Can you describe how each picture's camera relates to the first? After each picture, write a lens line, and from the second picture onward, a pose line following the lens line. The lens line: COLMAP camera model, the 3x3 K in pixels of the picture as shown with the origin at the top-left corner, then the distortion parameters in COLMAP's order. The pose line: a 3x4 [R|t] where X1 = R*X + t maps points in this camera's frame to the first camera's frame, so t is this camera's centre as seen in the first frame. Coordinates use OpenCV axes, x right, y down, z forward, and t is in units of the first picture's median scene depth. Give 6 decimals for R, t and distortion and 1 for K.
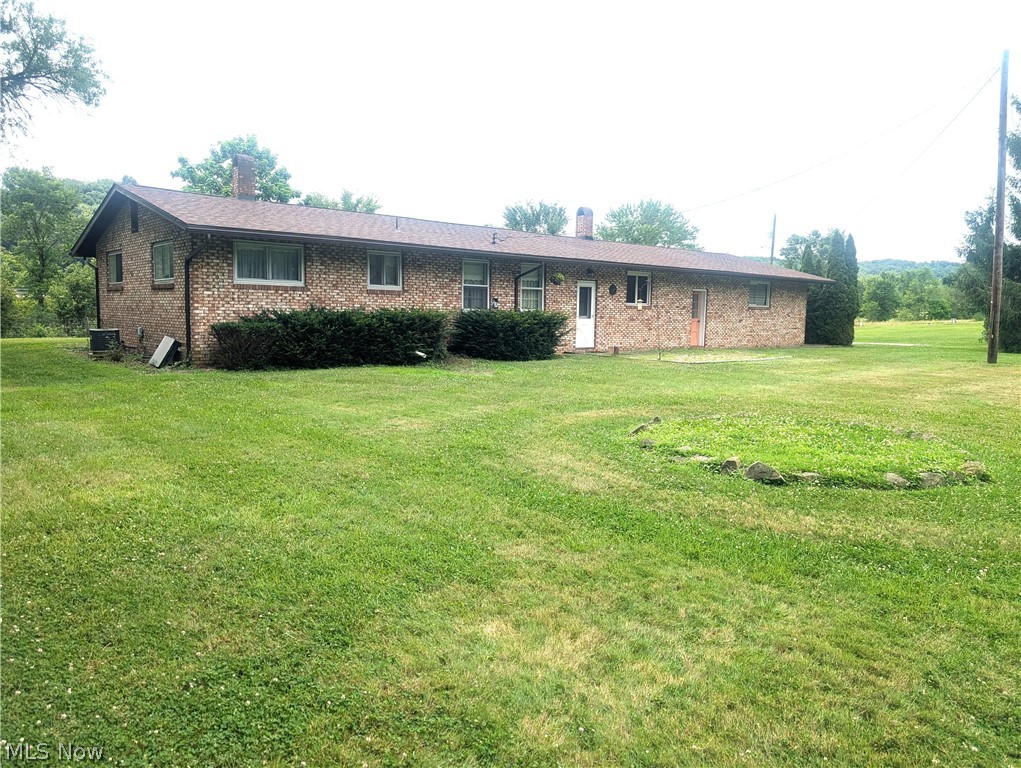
lens RADIAL K [[734.2, 0, 510.5], [0, 734.2, 384.0], [0, 0, 1]] dist [0.111907, -0.228279]
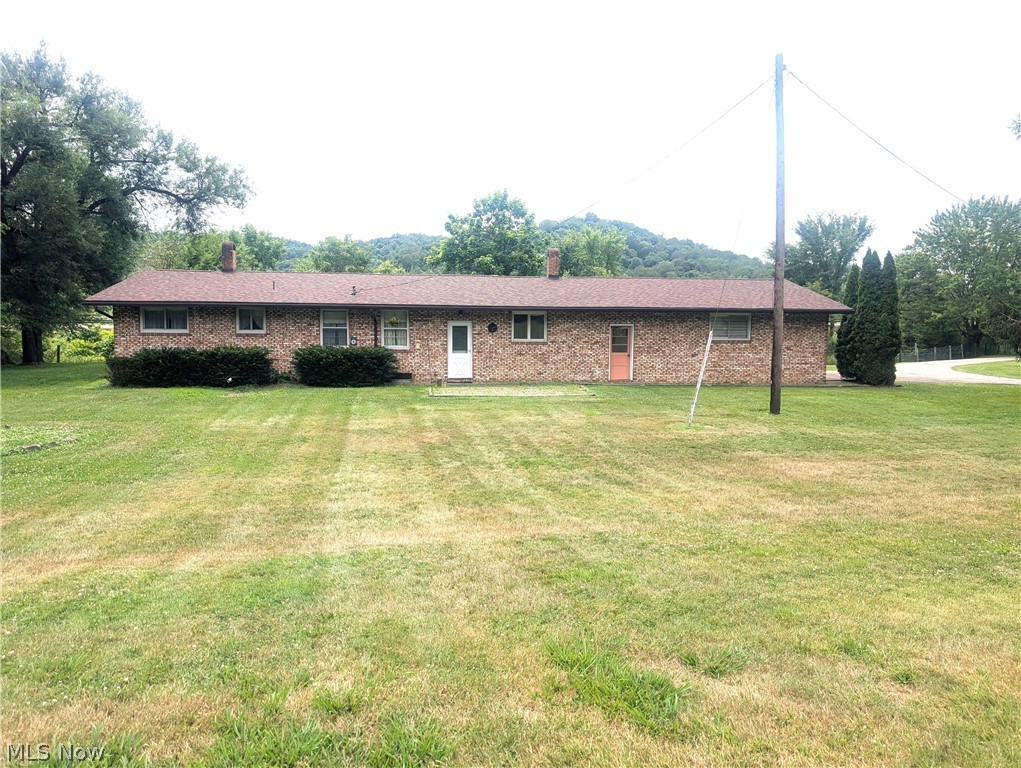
lens RADIAL K [[734.2, 0, 510.5], [0, 734.2, 384.0], [0, 0, 1]] dist [0.111907, -0.228279]
pose [[0.803492, 0.040096, -0.593963, 0.905362], [-0.051944, 0.998646, -0.002853, -0.043828], [0.593044, 0.033145, 0.804487, 0.127601]]
